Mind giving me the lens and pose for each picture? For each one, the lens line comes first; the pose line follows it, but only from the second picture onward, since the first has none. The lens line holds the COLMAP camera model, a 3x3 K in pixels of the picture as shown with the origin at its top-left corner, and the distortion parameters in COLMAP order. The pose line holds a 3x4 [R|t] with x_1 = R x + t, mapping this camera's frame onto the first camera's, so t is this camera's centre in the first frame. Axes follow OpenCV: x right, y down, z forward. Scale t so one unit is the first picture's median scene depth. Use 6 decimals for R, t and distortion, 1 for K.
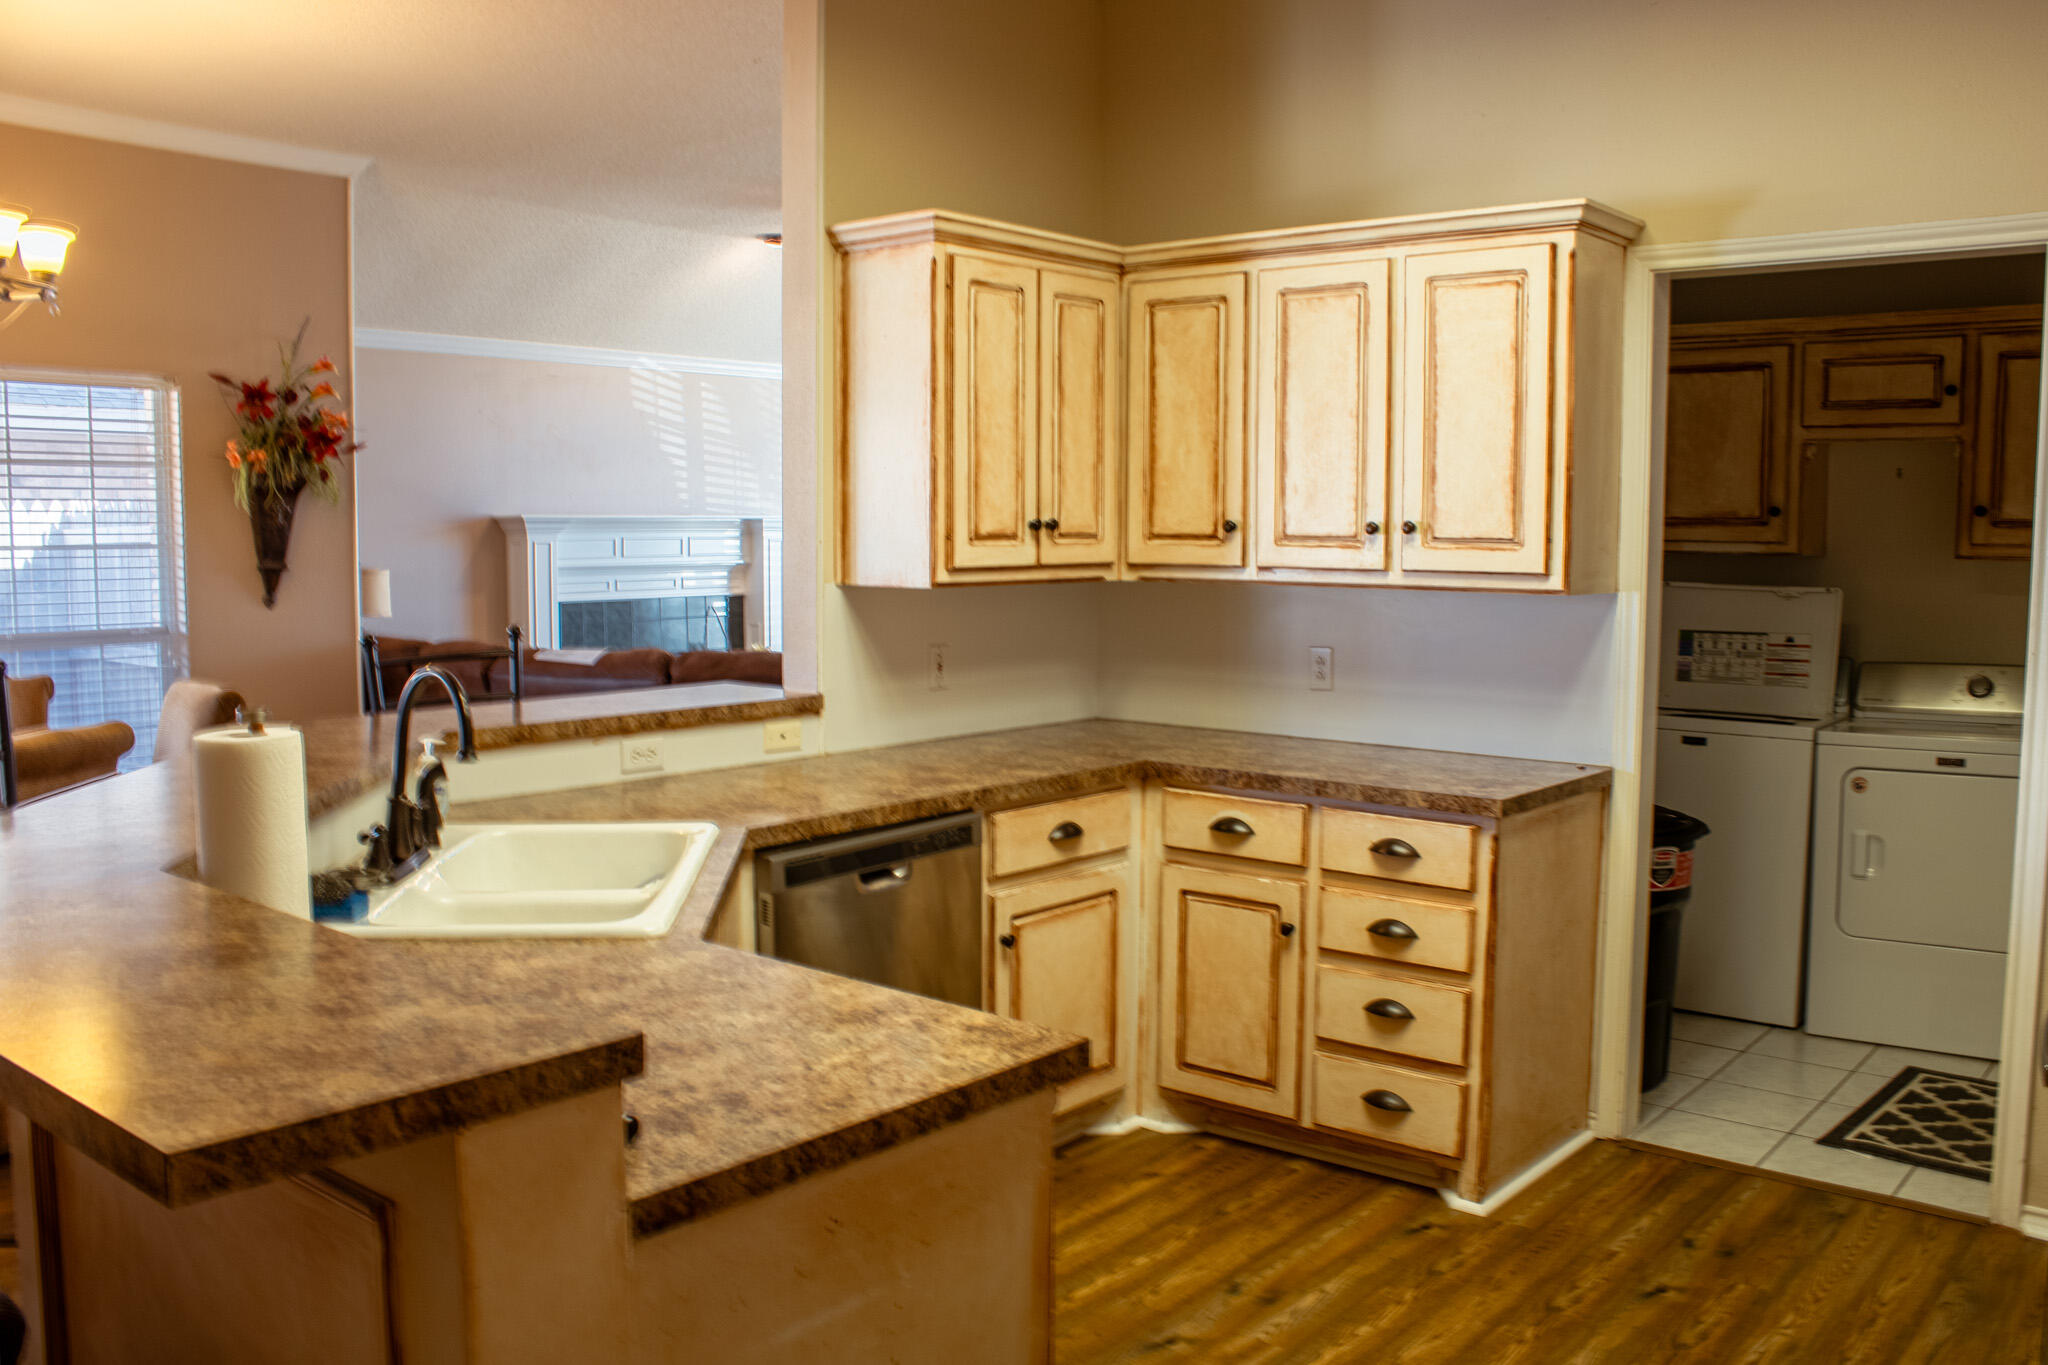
lens RADIAL K [[1712.7, 0, 1024.0], [0, 1712.7, 682.5], [0, 0, 1]] dist [-0.171729, 0.155042]
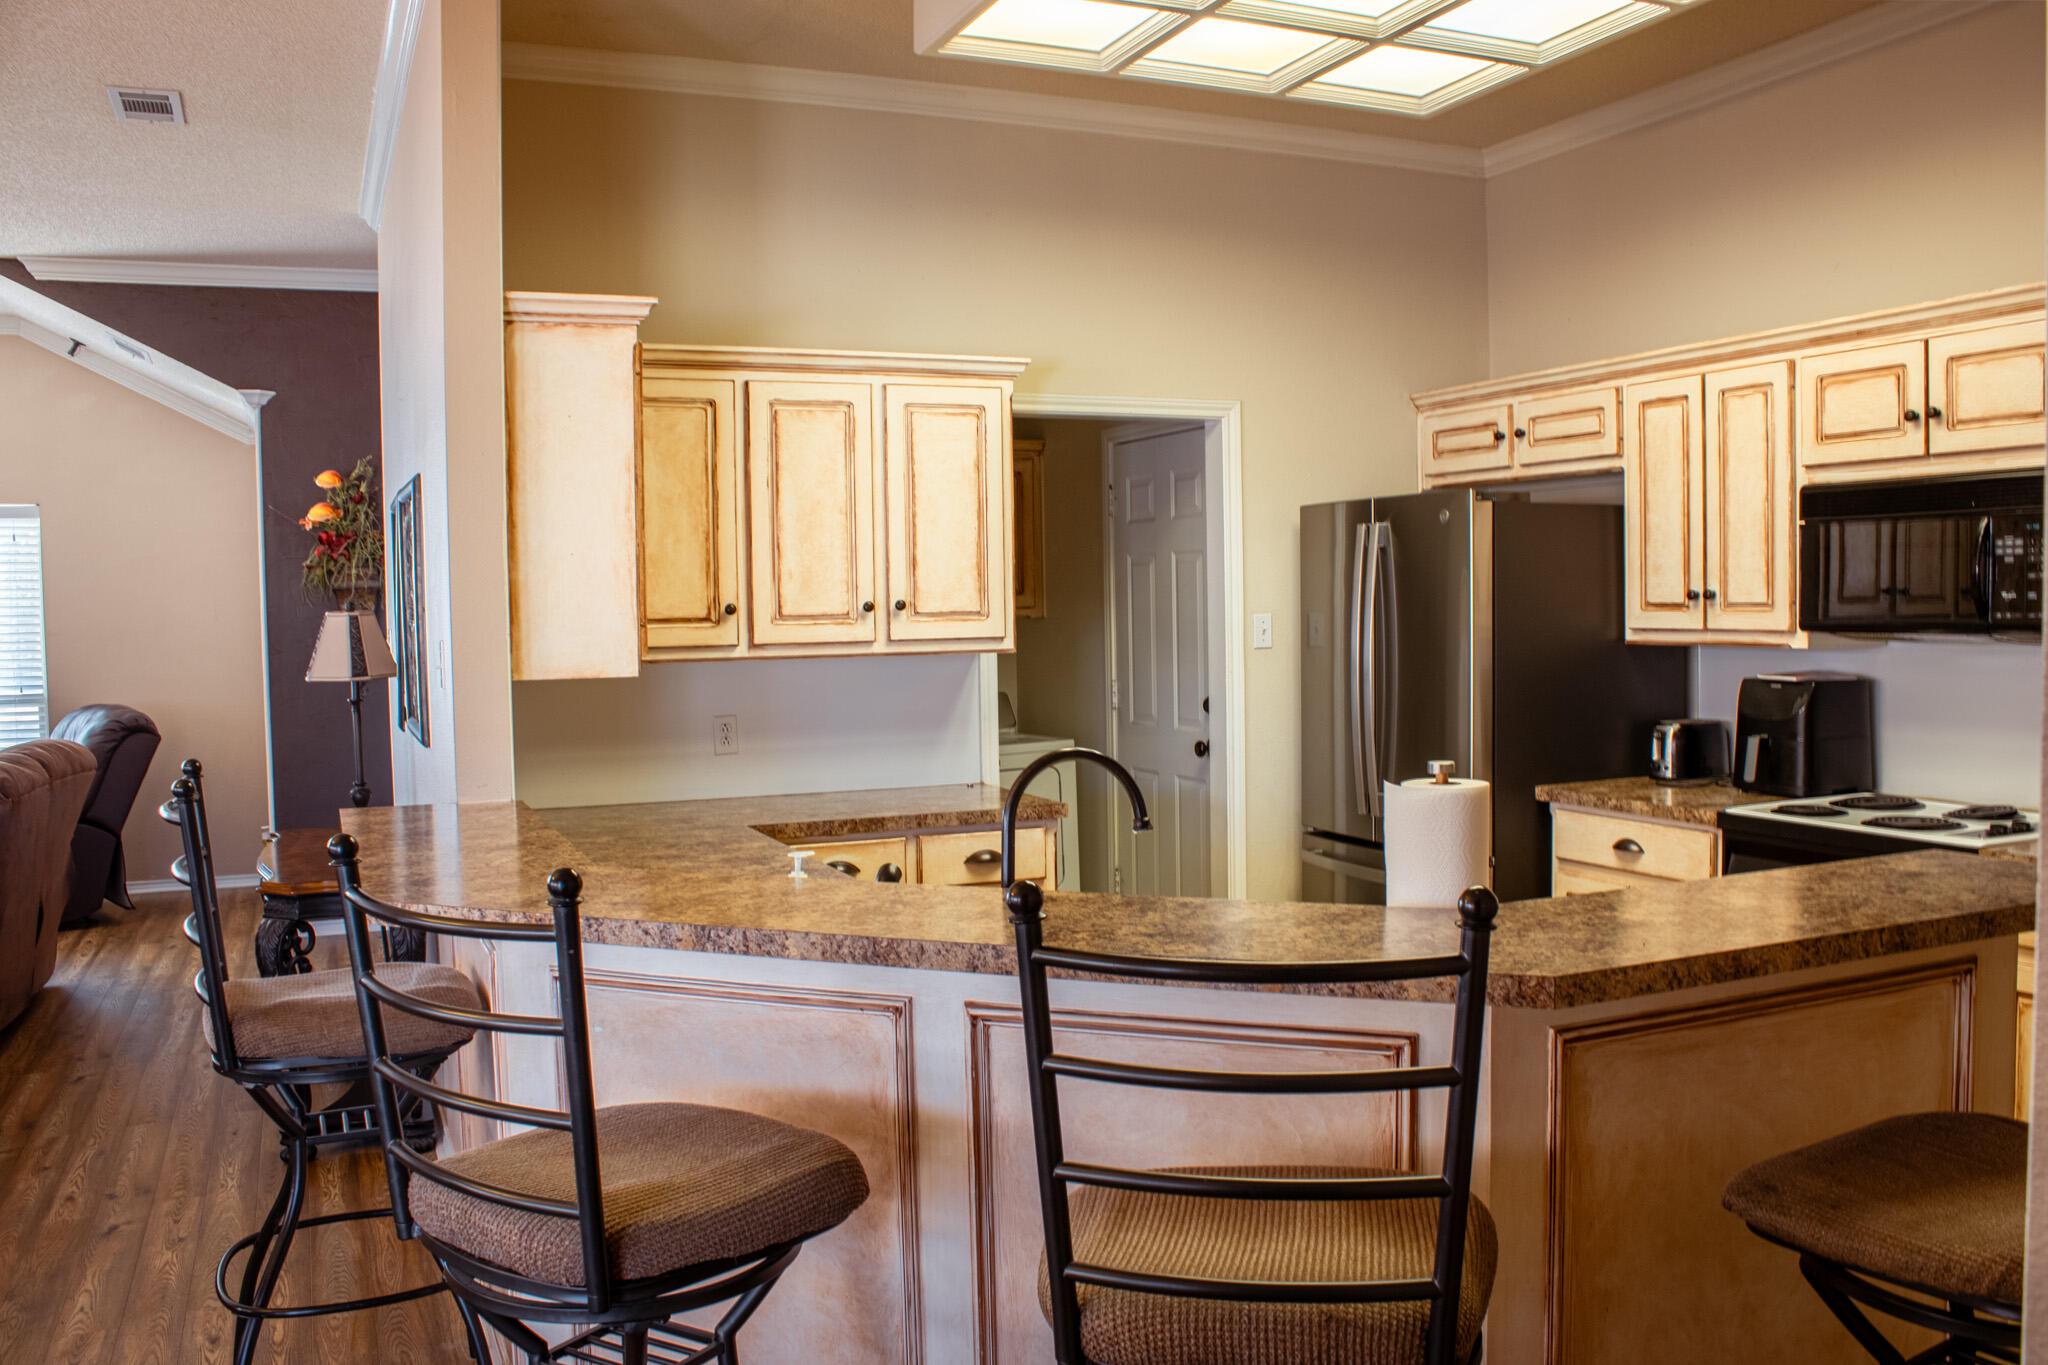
lens RADIAL K [[1712.7, 0, 1024.0], [0, 1712.7, 682.5], [0, 0, 1]] dist [-0.171729, 0.155042]
pose [[0.450306, -0.056217, 0.891103, -0.812396], [0.102151, 0.994707, 0.011133, -0.039010], [-0.887012, 0.086014, 0.453665, 0.351780]]
